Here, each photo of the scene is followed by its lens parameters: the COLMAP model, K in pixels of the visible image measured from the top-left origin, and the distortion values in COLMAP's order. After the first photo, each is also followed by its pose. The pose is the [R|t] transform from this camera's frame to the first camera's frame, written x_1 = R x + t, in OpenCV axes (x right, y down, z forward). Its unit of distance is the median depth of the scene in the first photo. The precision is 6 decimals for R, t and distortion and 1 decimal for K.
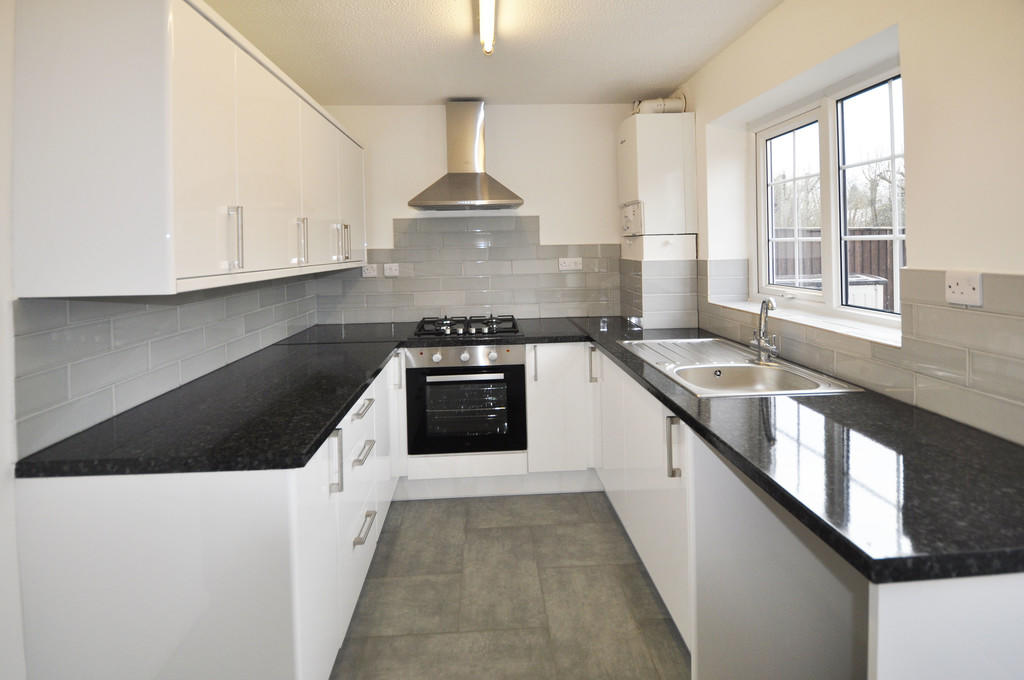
lens RADIAL K [[463.1, 0, 508.4], [0, 463.1, 263.9], [0, 0, 1]] dist [-0.001682, -0.001246]
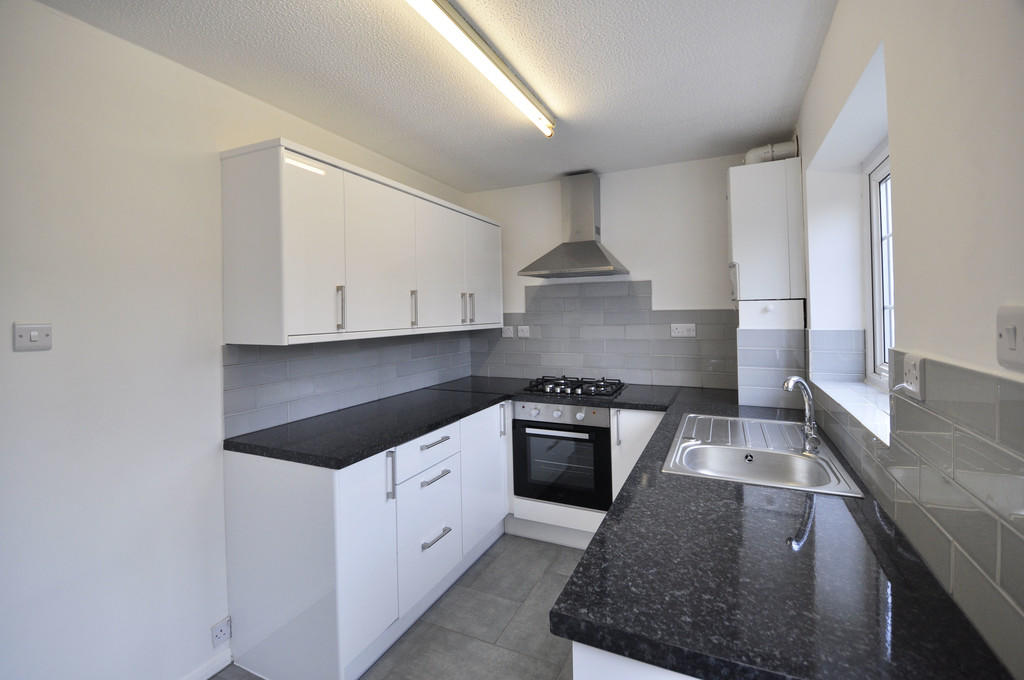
lens RADIAL K [[462.1, 0, 508.1], [0, 462.1, 326.6], [0, 0, 1]] dist [-0.003580, -0.000571]
pose [[0.878632, 0.020160, -0.477073, 0.318674], [-0.017437, 0.999797, 0.010135, -0.012667], [0.477180, -0.000586, 0.878805, -0.003429]]
